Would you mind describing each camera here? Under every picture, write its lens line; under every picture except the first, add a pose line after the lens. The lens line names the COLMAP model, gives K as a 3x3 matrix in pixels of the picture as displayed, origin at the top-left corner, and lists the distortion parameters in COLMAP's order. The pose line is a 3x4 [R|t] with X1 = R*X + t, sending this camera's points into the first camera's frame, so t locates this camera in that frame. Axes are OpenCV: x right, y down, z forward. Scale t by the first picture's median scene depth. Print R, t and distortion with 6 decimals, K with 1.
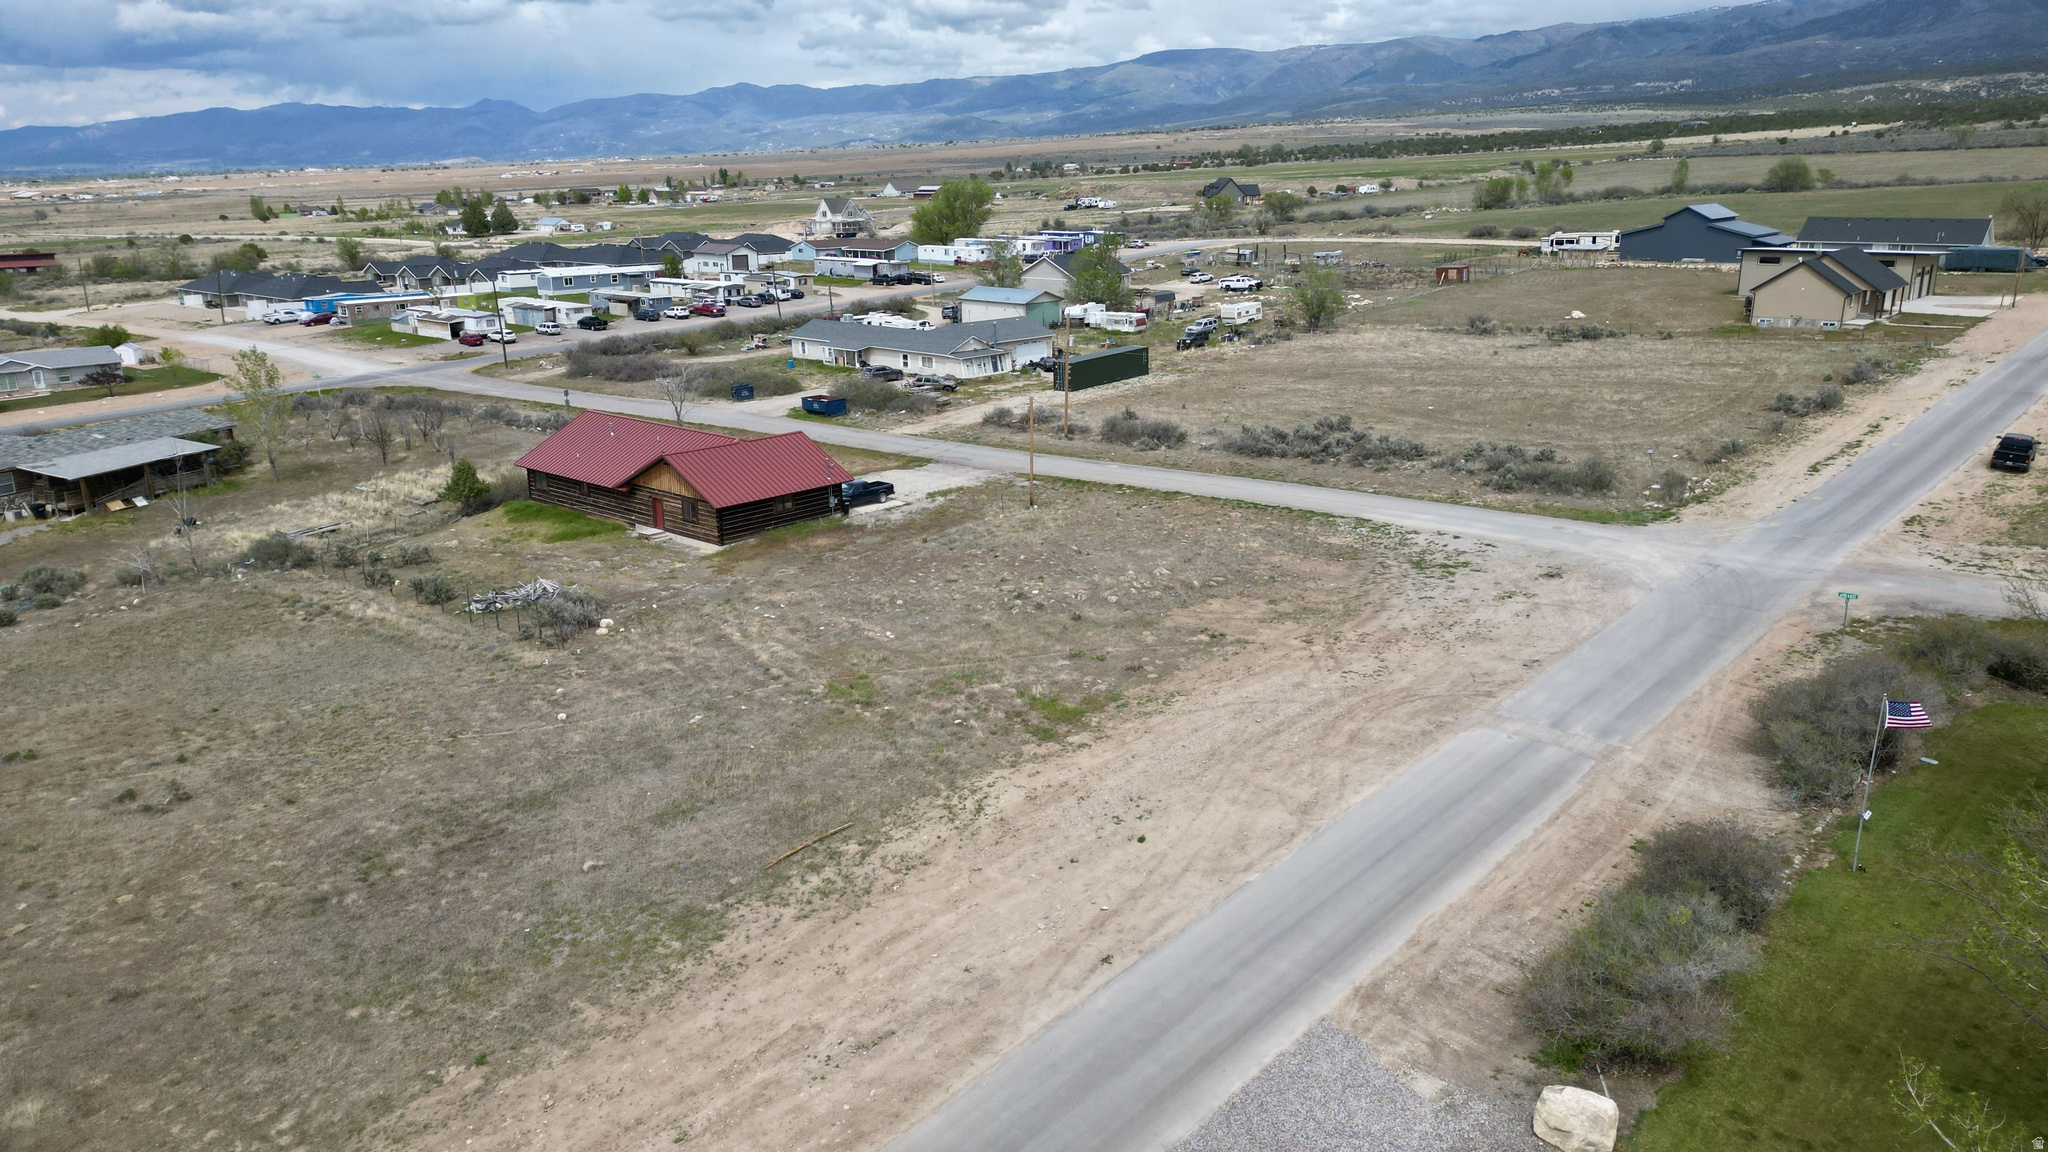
lens RADIAL K [[1421.4, 0, 1024.0], [0, 1421.4, 576.0], [0, 0, 1]] dist [0.117242, -0.135731]
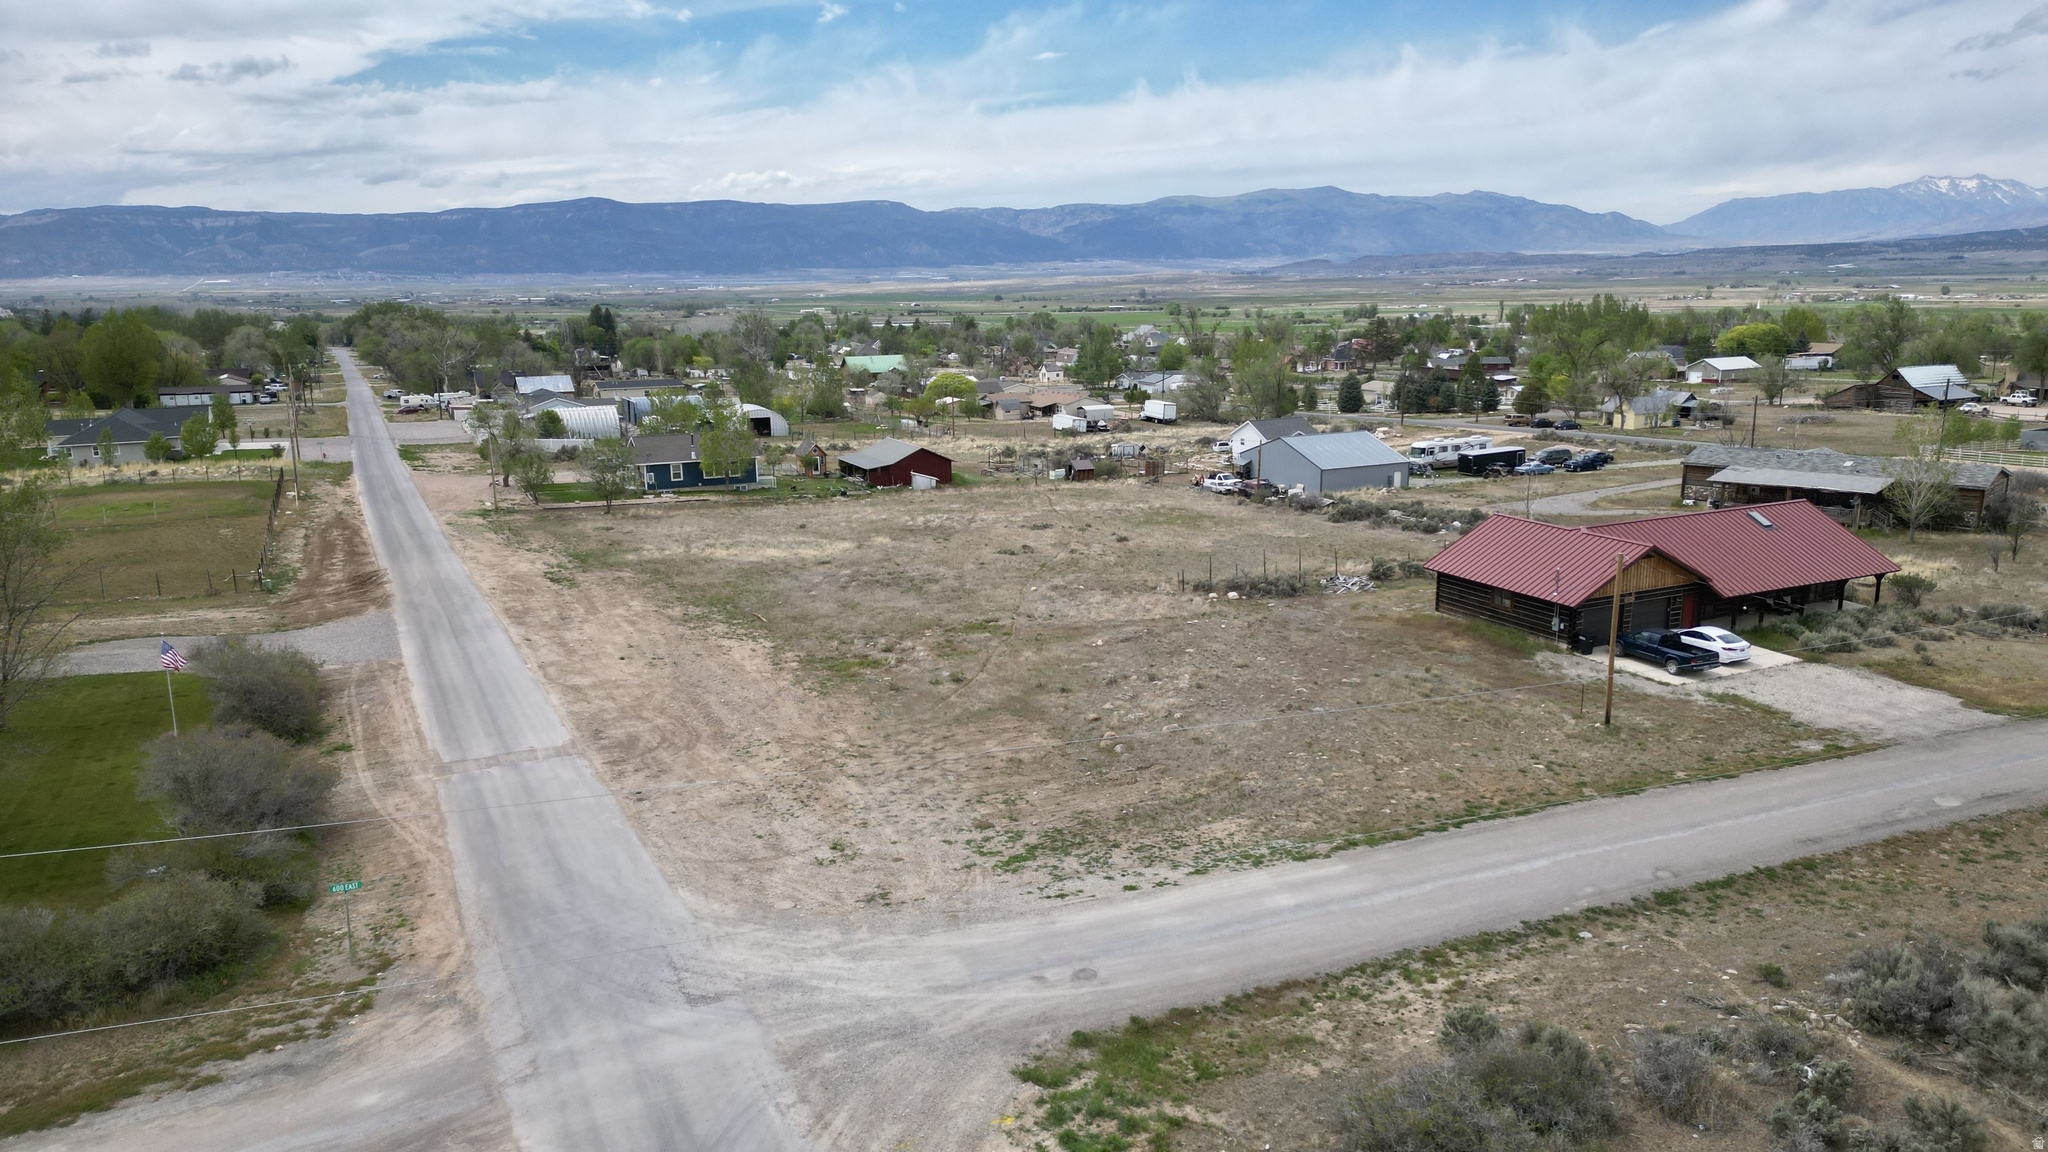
lens RADIAL K [[1432.4, 0, 1024.0], [0, 1432.4, 576.0], [0, 0, 1]] dist [0.068235, -0.064246]
pose [[-0.380319, 0.213012, -0.899991, 0.773778], [-0.238709, 0.917534, 0.318039, -0.292997], [0.893519, 0.335792, -0.298107, 1.098931]]
